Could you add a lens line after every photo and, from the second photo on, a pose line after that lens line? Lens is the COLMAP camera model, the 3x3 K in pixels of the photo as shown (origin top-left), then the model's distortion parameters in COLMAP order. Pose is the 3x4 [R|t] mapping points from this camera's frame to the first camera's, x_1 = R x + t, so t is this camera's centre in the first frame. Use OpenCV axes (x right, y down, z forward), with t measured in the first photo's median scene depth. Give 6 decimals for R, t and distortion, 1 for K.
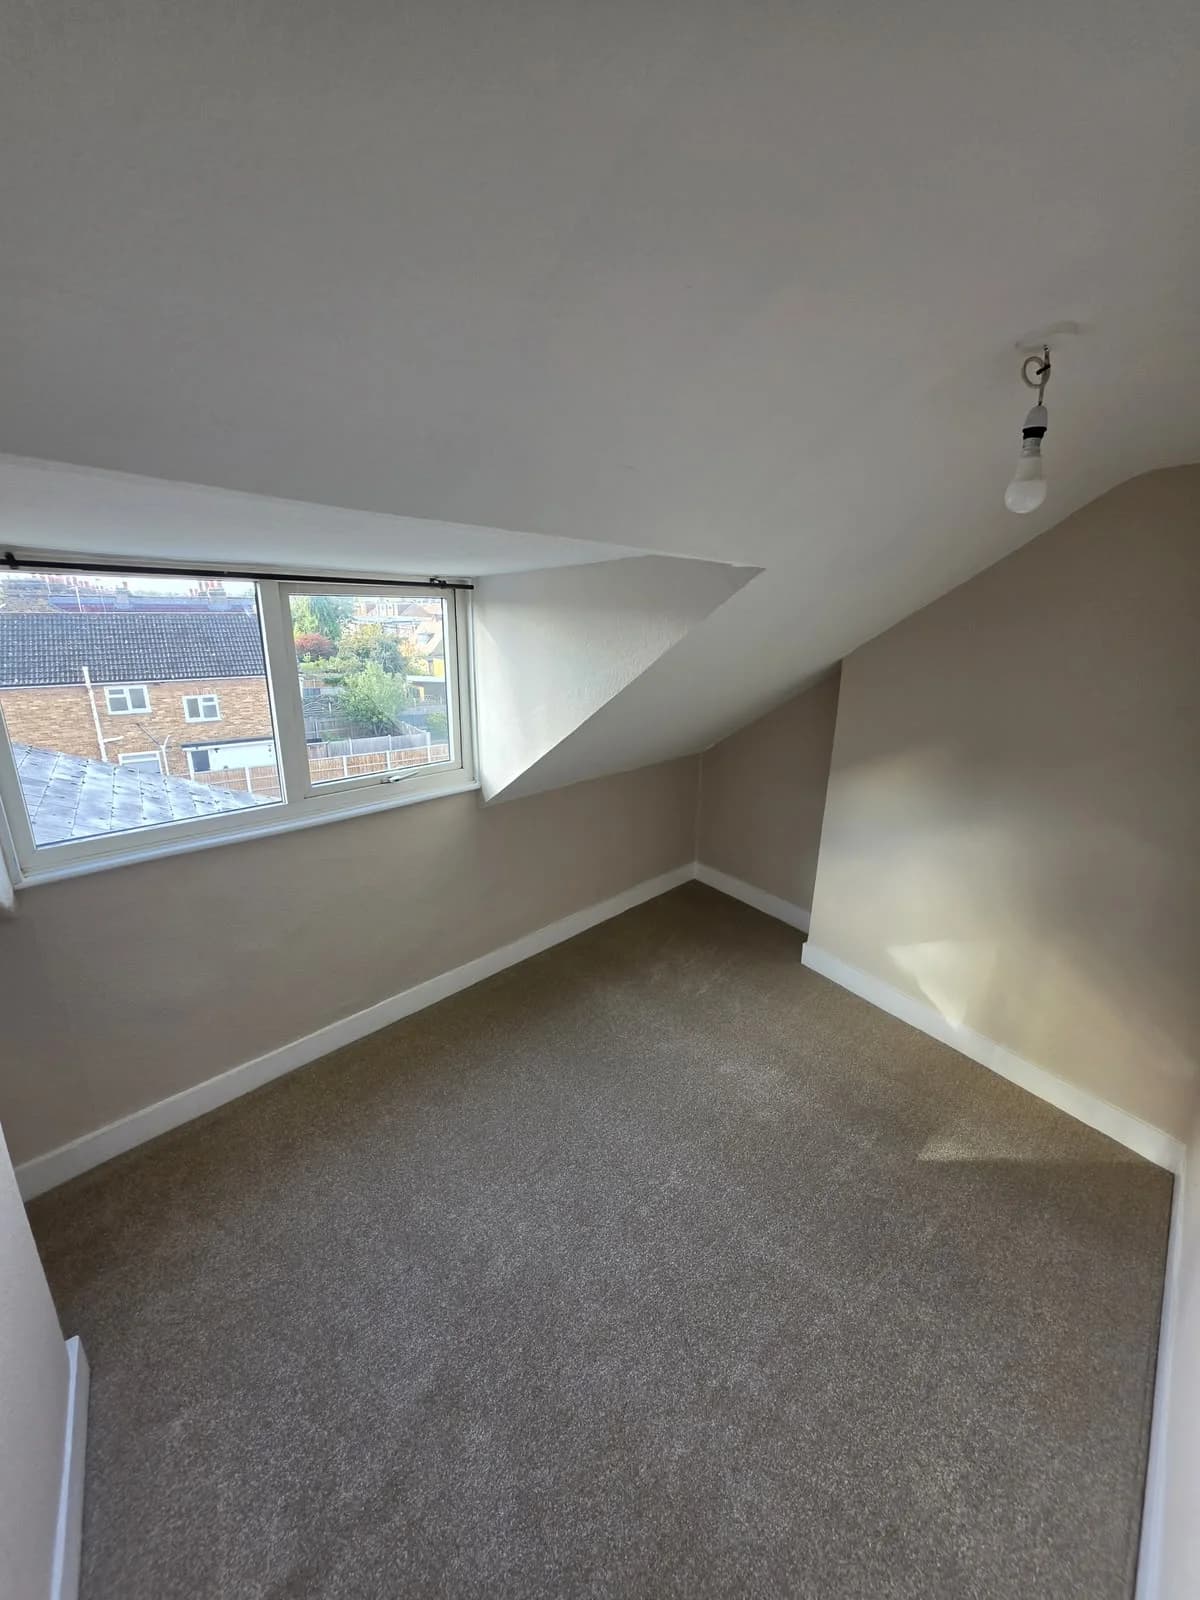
lens RADIAL K [[646.0, 0, 595.1], [0, 646.0, 801.0], [0, 0, 1]] dist [-0.000115, 0.000084]
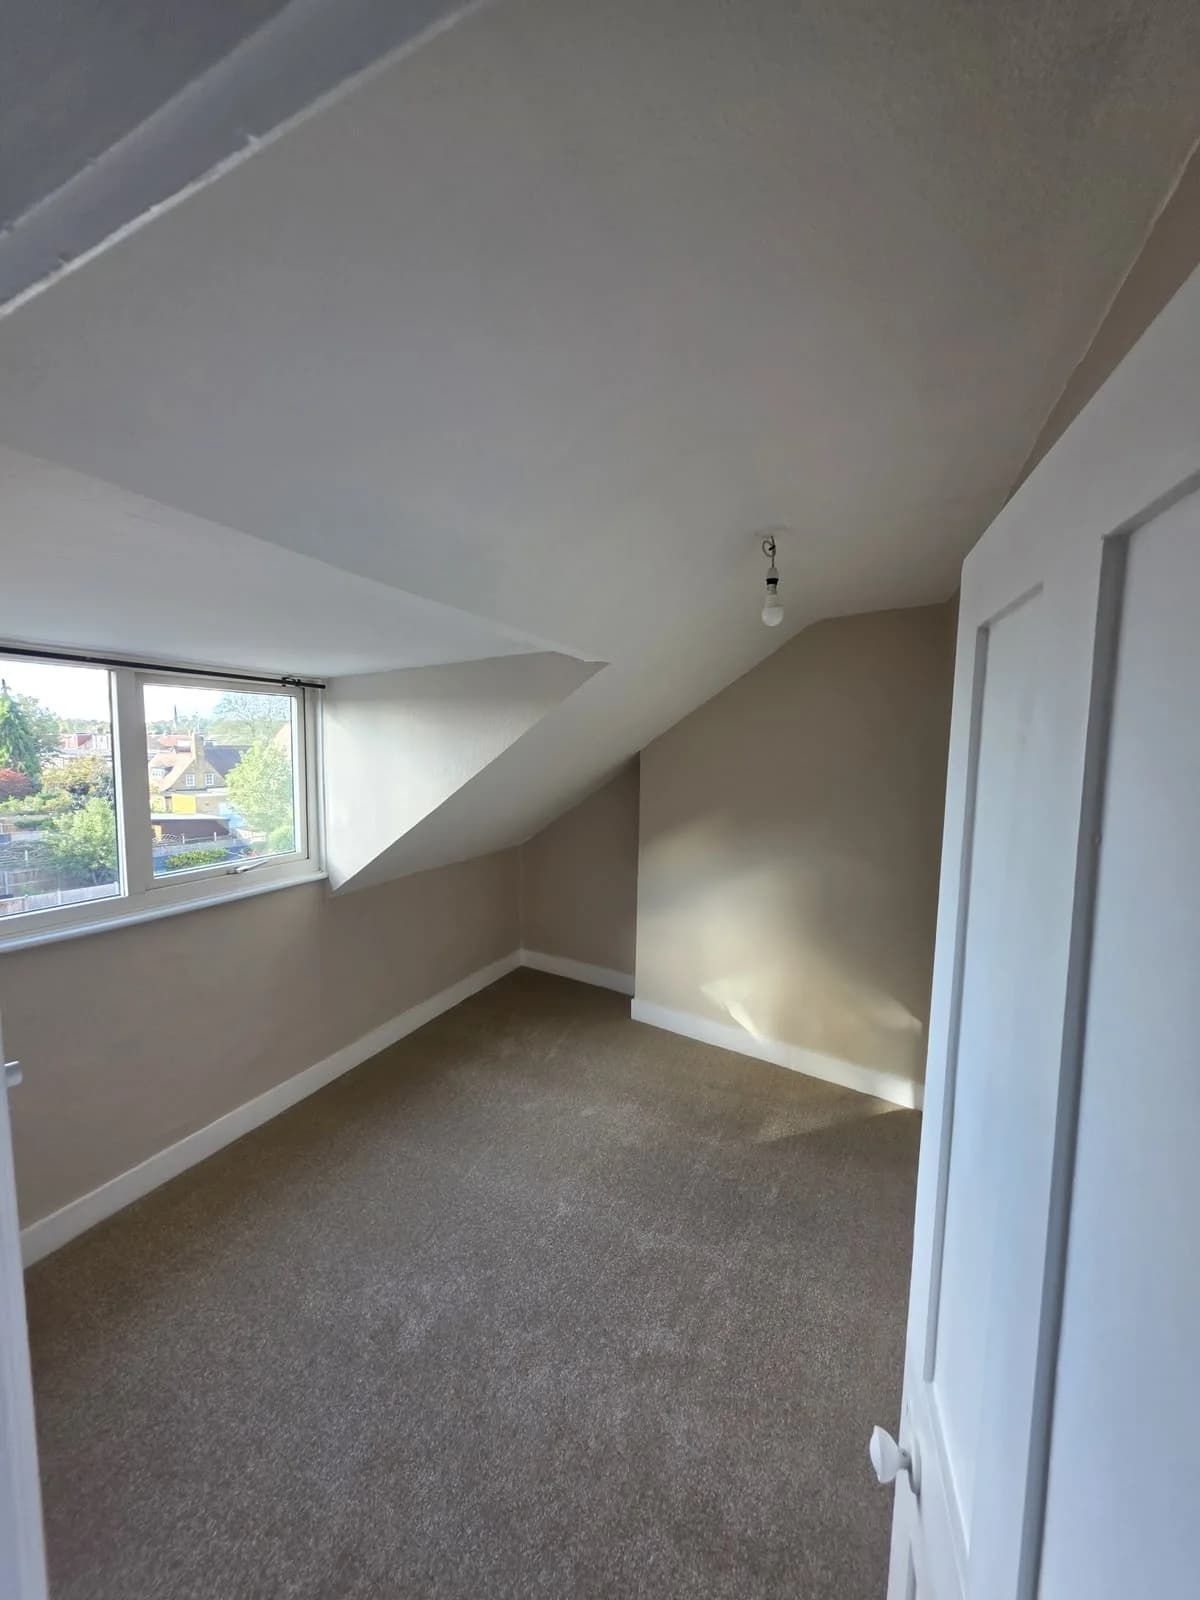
lens RADIAL K [[641.6, 0, 600.0], [0, 641.6, 800.0], [0, 0, 1]] dist [-0.000612, 0.000624]
pose [[0.939442, -0.035944, 0.340817, -0.113904], [0.101064, 0.979315, -0.175295, 0.081129], [-0.327466, 0.199124, 0.923642, -0.099307]]
